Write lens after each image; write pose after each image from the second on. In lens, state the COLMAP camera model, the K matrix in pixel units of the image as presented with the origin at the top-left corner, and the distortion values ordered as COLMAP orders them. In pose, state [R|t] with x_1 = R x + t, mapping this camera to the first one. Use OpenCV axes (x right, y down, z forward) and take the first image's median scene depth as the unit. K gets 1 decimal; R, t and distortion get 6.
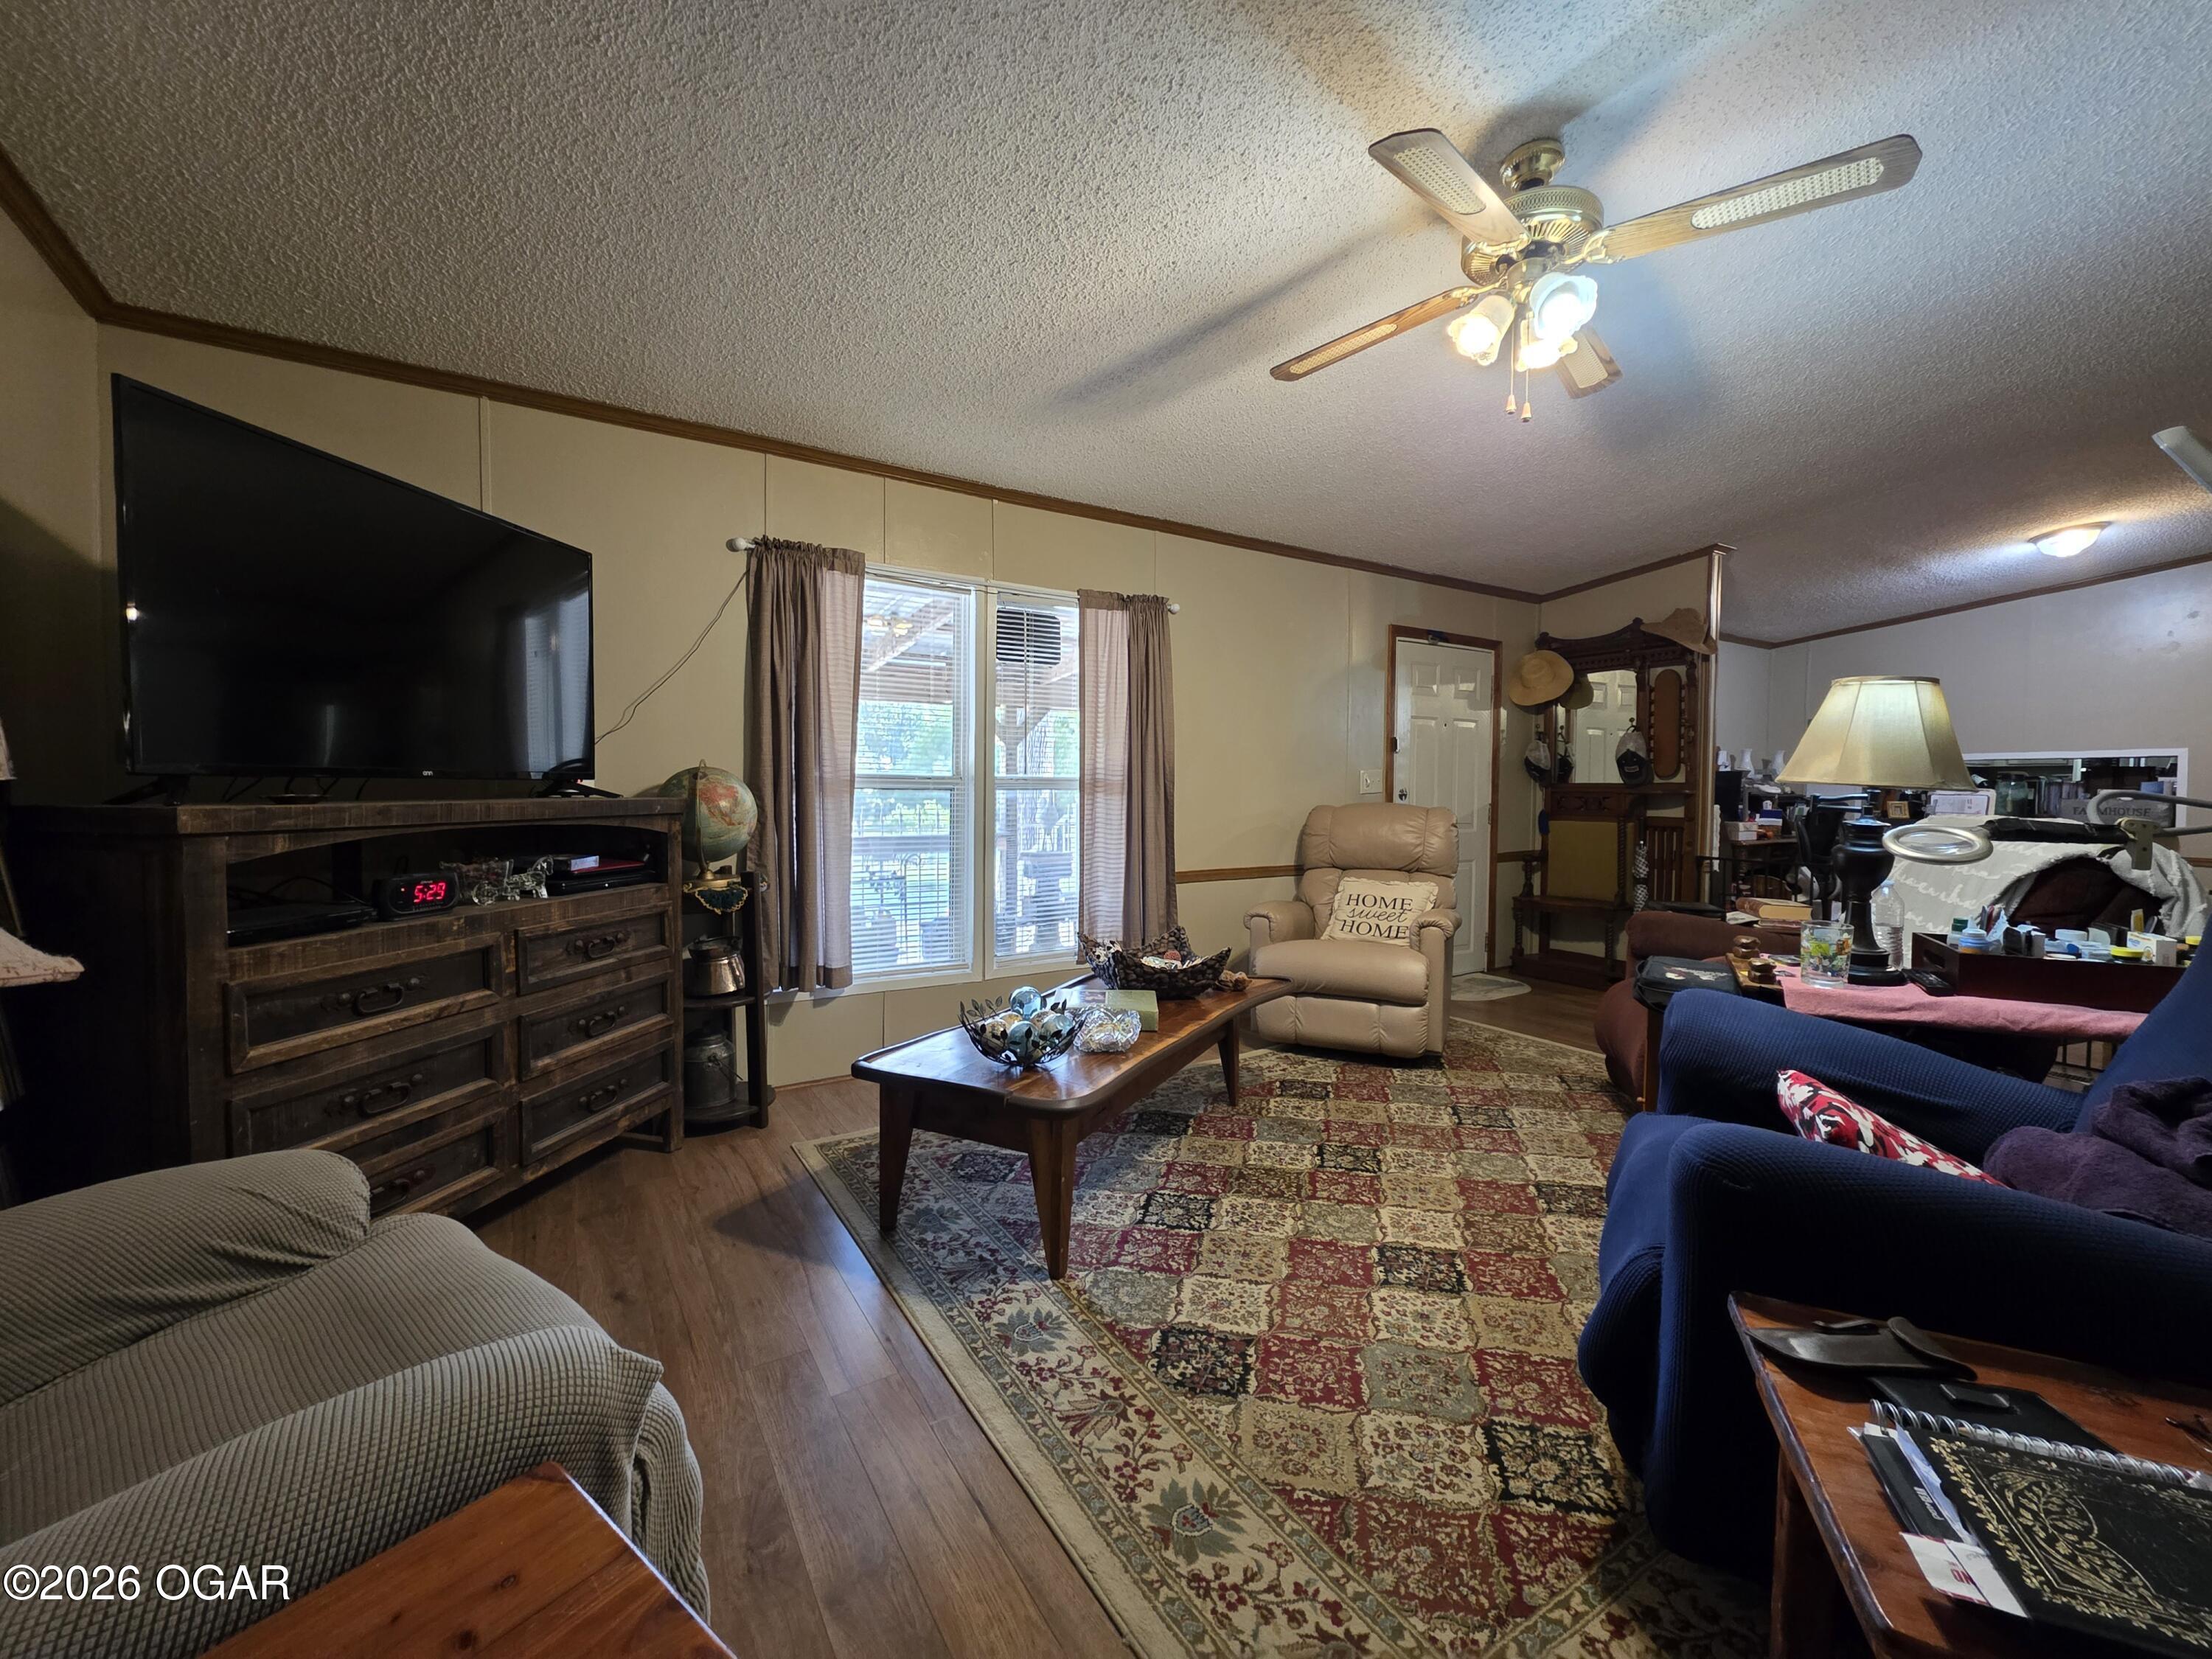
lens RADIAL K [[895.3, 0, 1049.3], [0, 895.3, 845.0], [0, 0, 1]] dist [-0.000101, 0.002251]
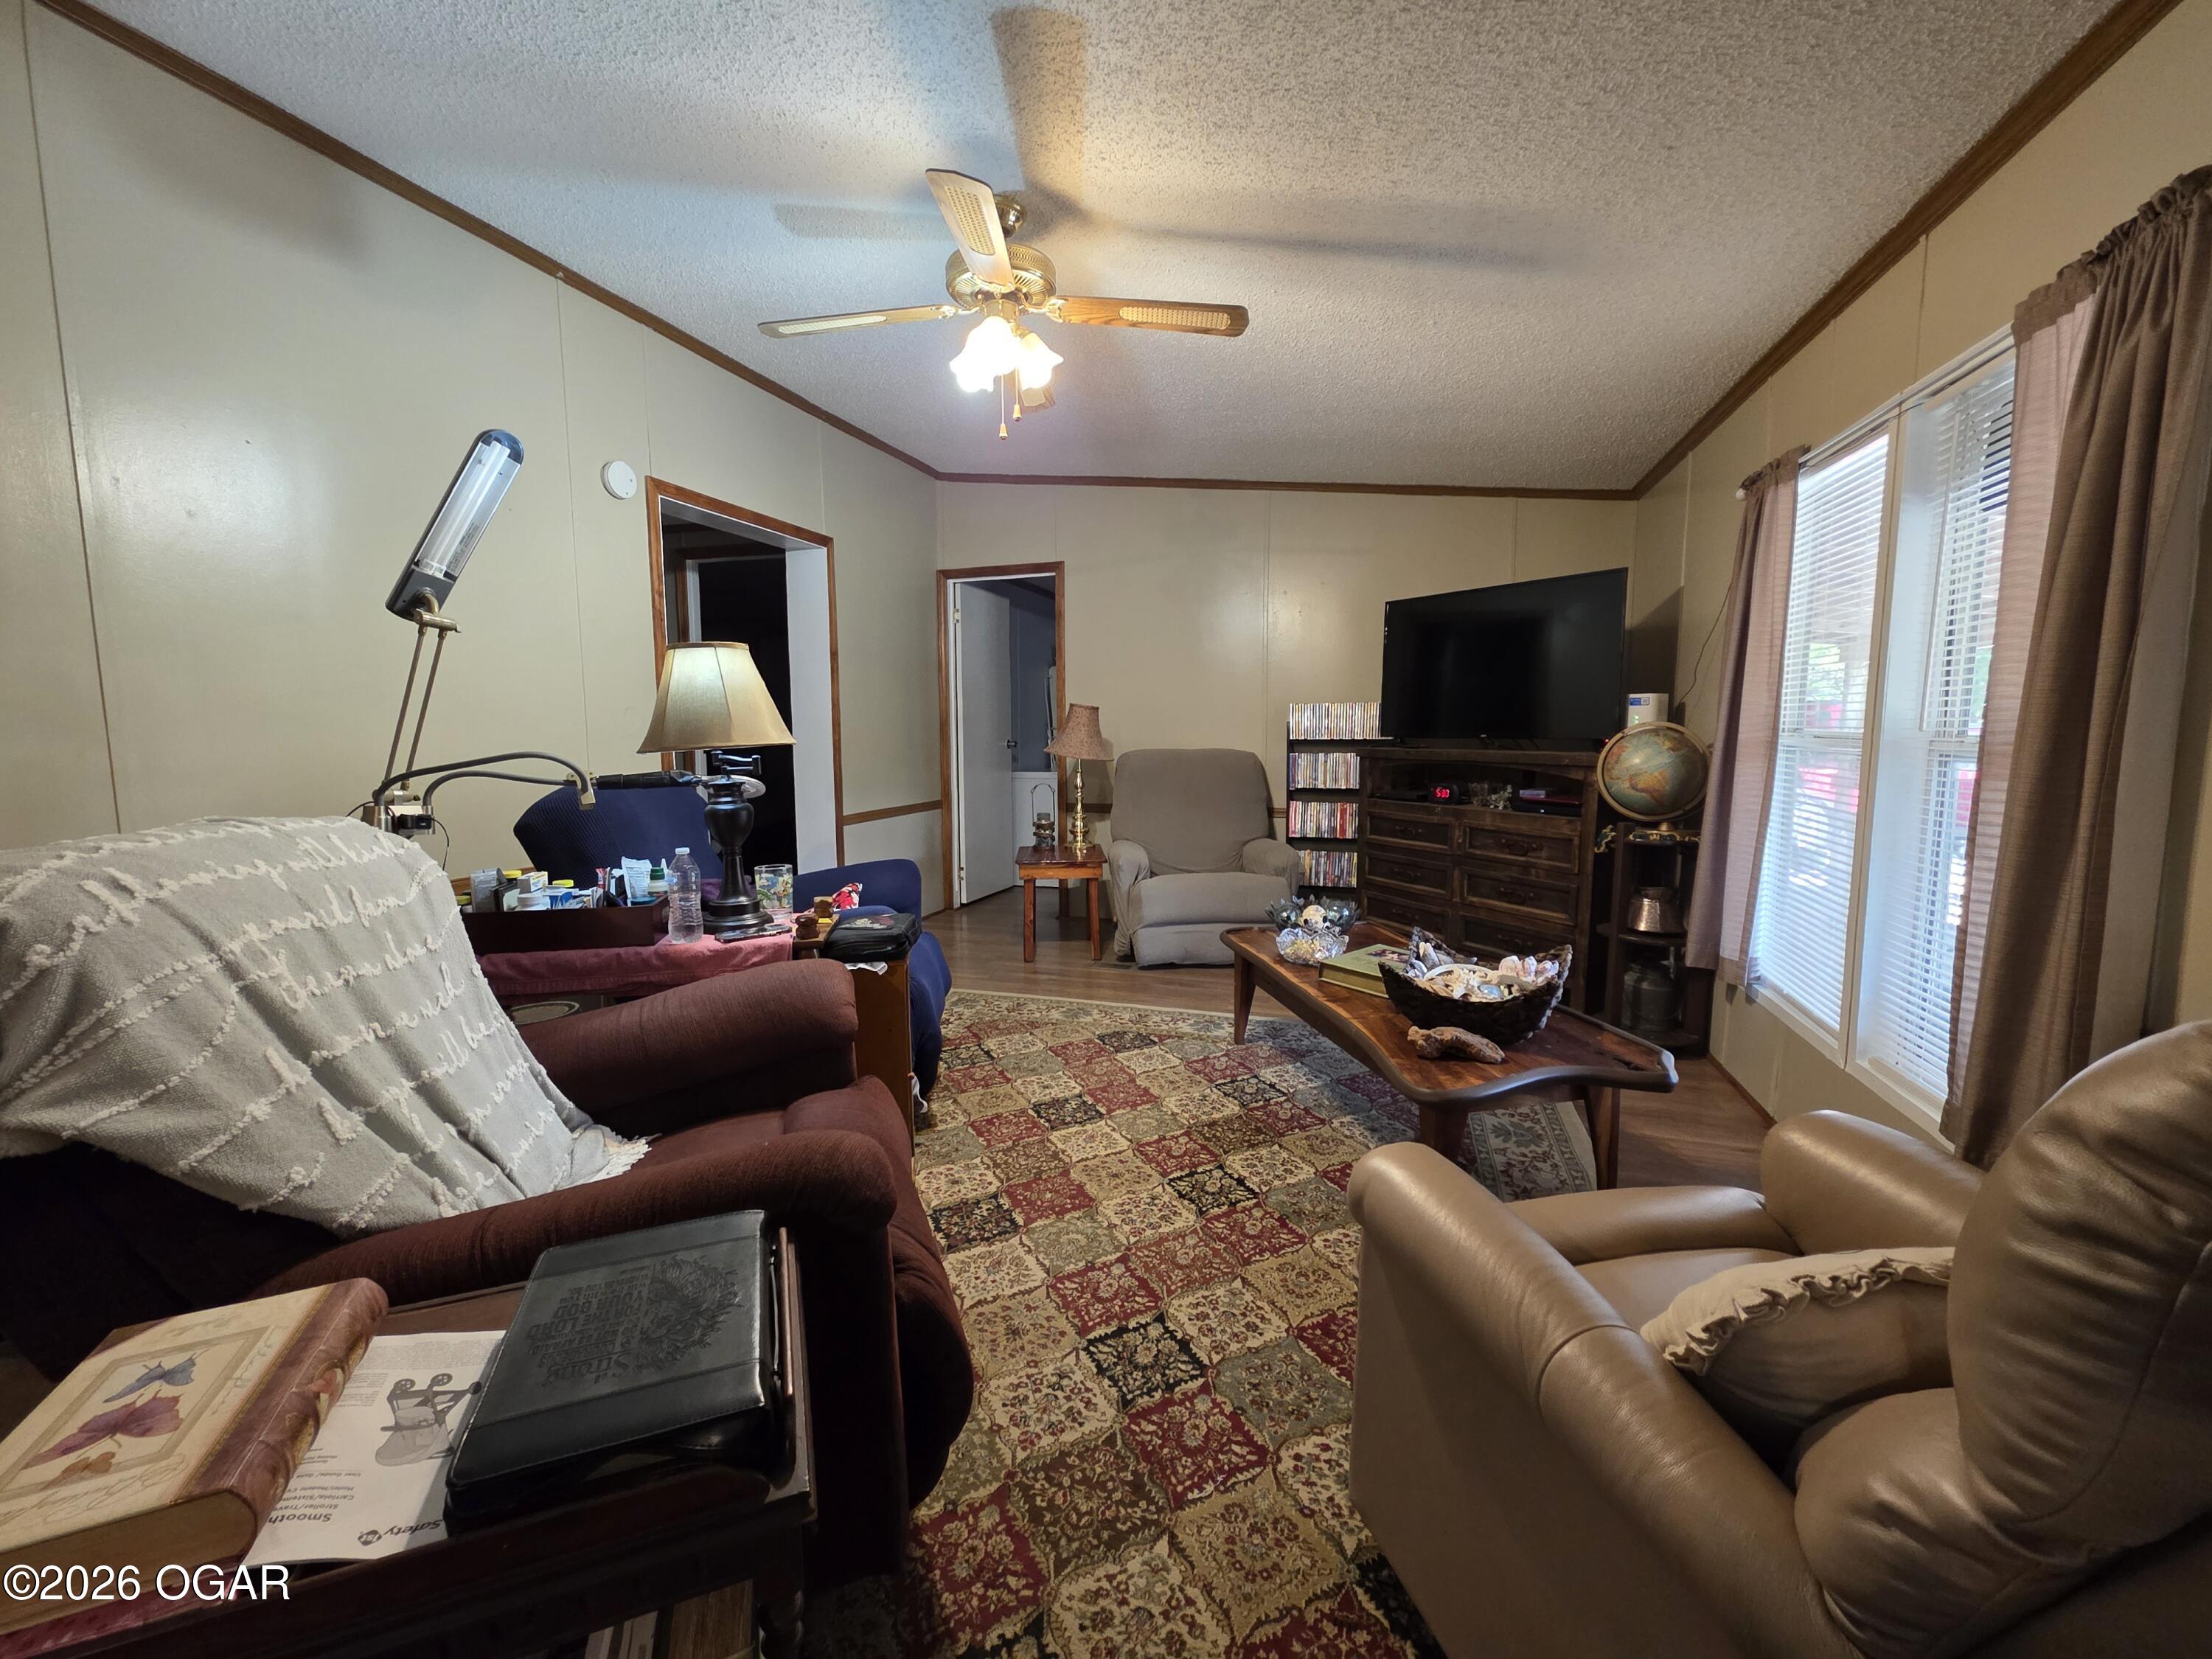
lens RADIAL K [[895.3, 0, 1105.1], [0, 895.3, 840.1], [0, 0, 1]] dist [-0.000101, 0.002251]
pose [[-0.739639, 0.064730, -0.669884, 1.111216], [-0.066330, 0.983506, 0.168273, -0.116435], [0.669727, 0.168894, -0.723146, 1.748467]]
